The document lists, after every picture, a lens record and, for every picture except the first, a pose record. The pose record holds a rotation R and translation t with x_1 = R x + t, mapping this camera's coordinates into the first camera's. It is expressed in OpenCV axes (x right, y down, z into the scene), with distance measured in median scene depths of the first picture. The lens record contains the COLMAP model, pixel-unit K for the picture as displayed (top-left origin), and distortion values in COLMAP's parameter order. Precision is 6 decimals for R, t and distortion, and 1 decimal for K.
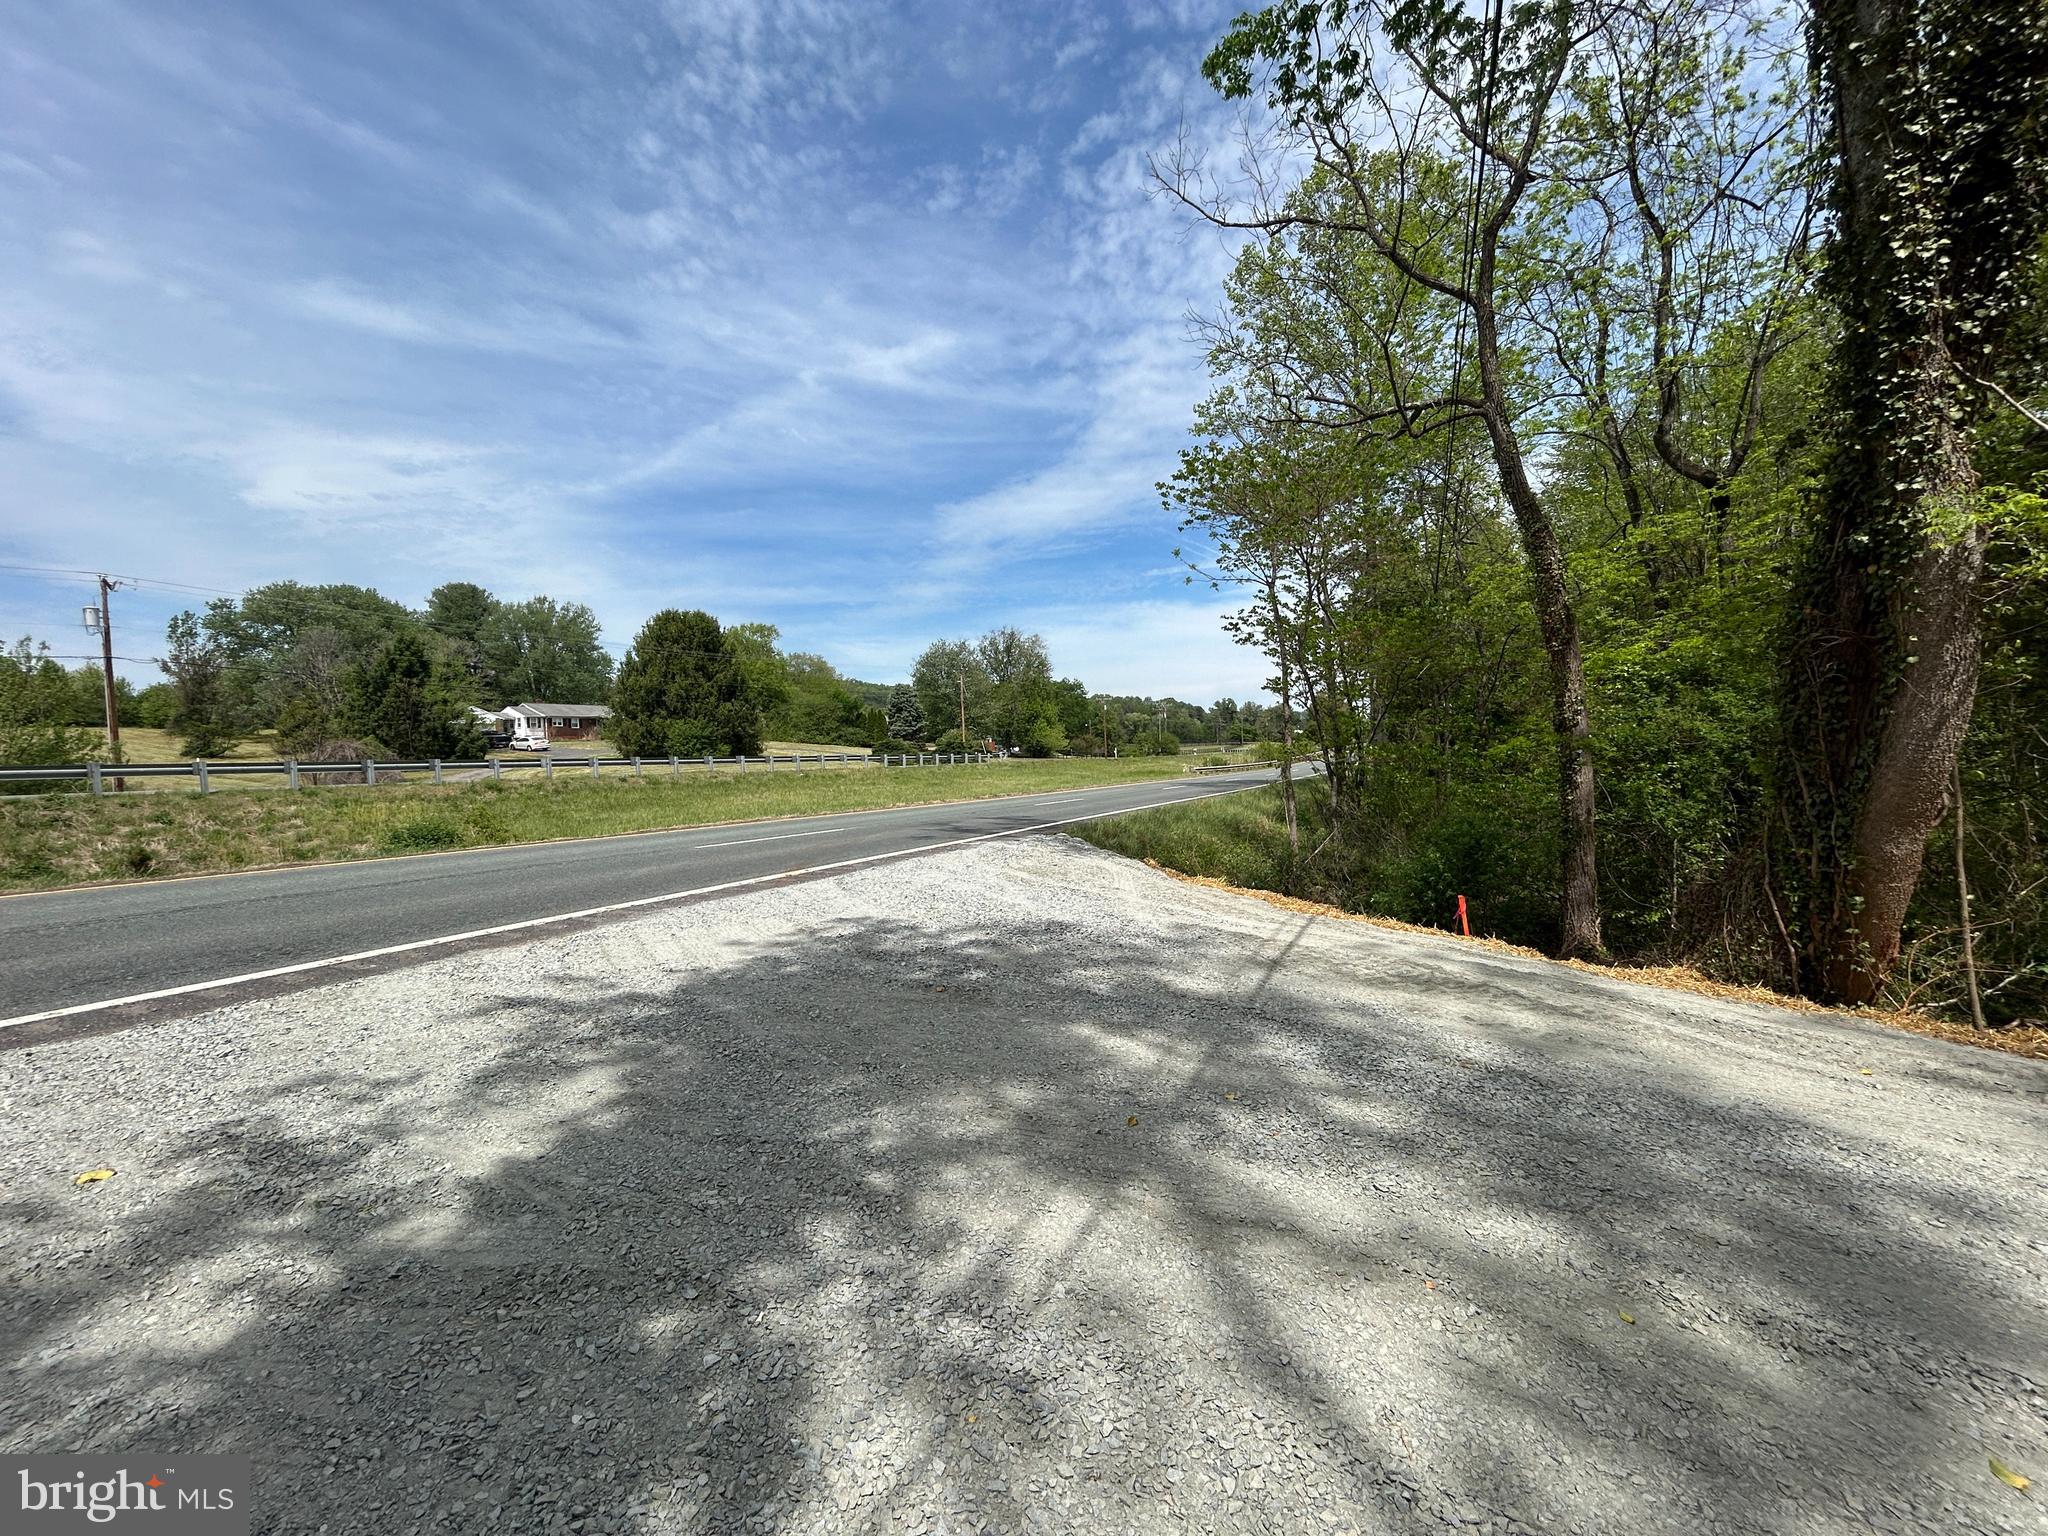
lens RADIAL K [[827.8, 0, 1012.9], [0, 827.8, 770.9], [0, 0, 1]] dist [0.003685, -0.000278]
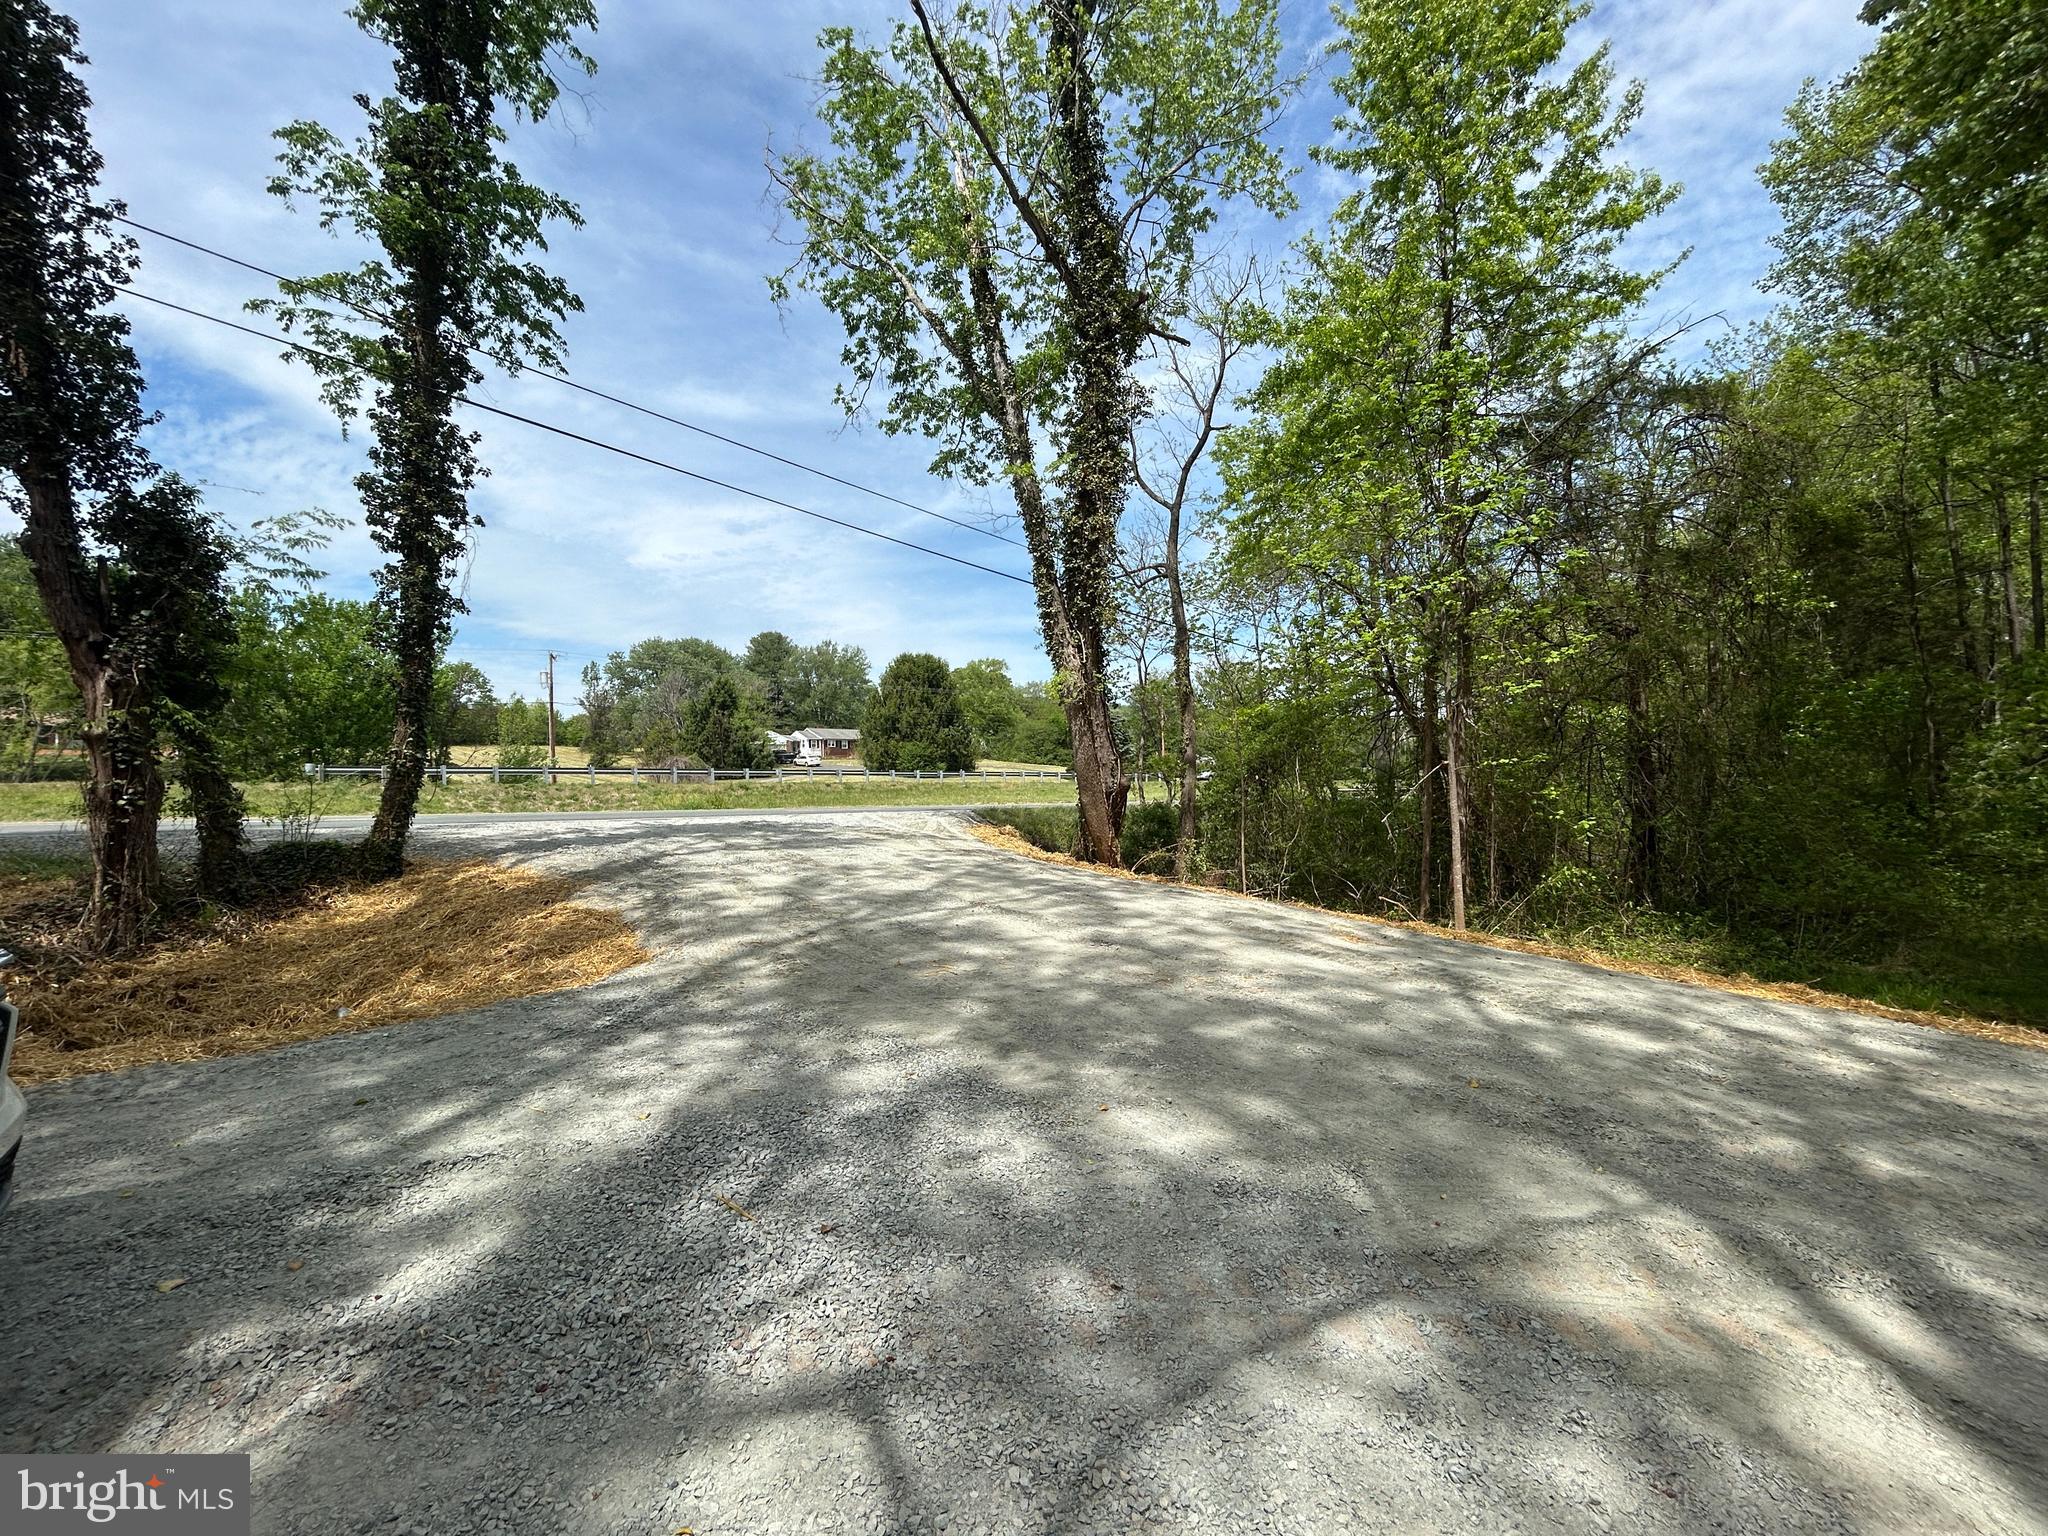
lens RADIAL K [[827.8, 0, 1016.0], [0, 827.8, 776.0], [0, 0, 1]] dist [0.003685, -0.000278]
pose [[0.951488, 0.016934, -0.307219, 0.097820], [-0.023092, 0.999598, -0.016420, 0.003904], [0.306818, 0.022718, 0.951497, -0.092576]]
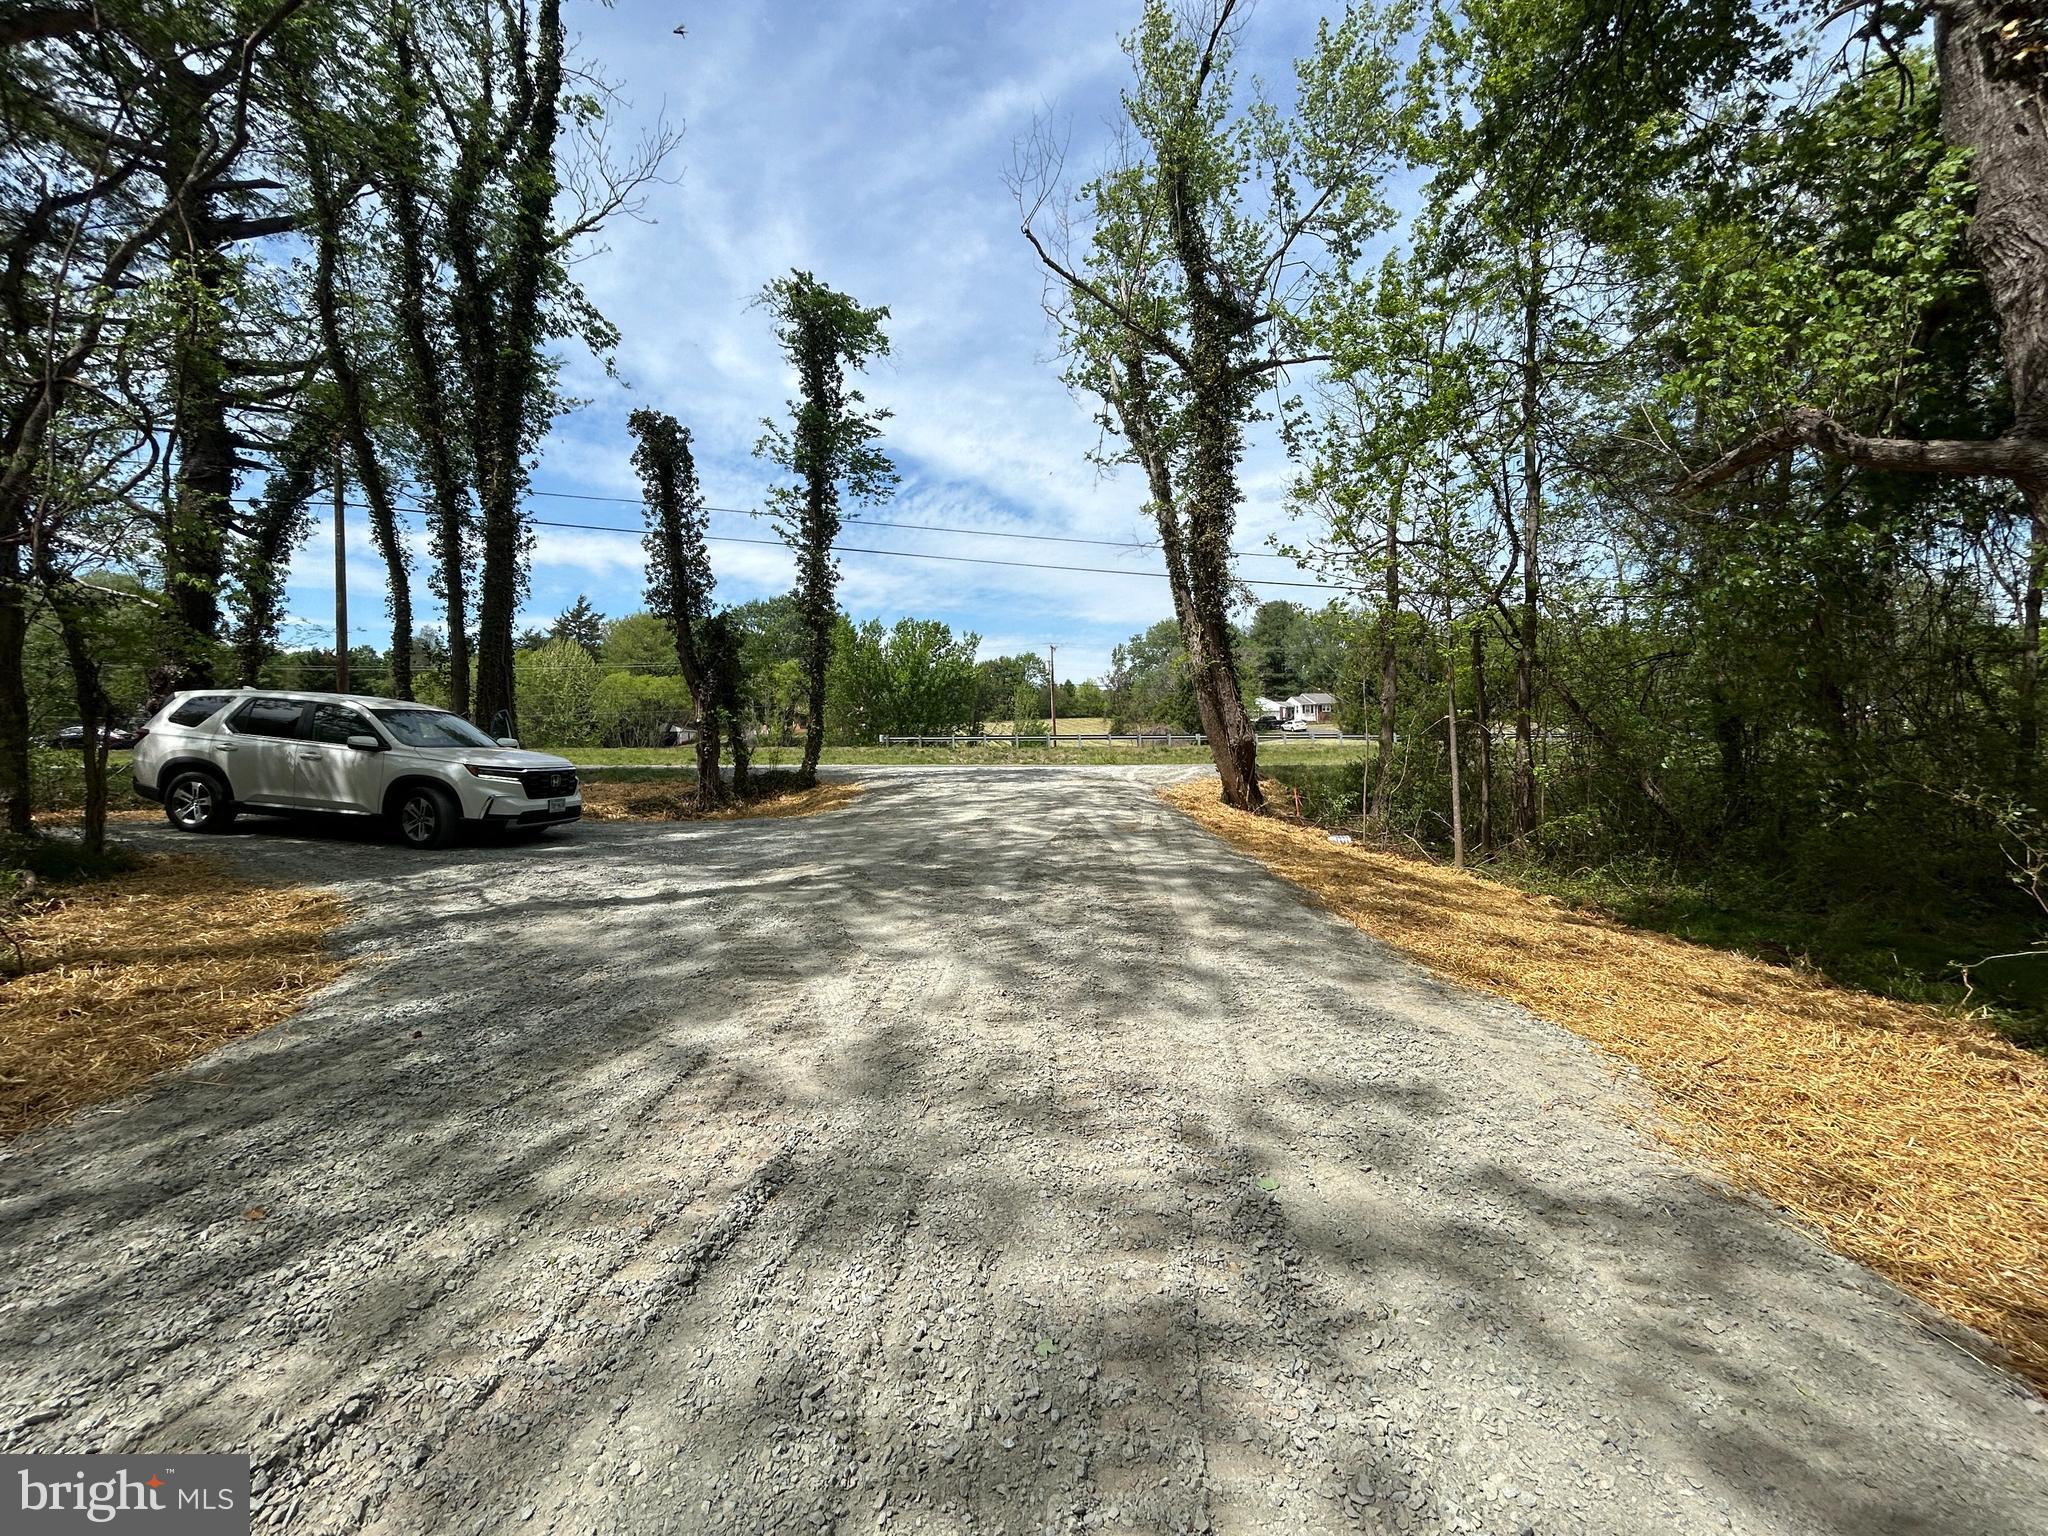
lens RADIAL K [[827.8, 0, 1017.3], [0, 827.8, 768.0], [0, 0, 1]] dist [0.003685, -0.000278]
pose [[0.582780, 0.035631, -0.811849, 0.197189], [-0.020553, 0.999365, 0.029106, 0.004281], [0.812370, -0.000276, 0.583142, -0.096096]]
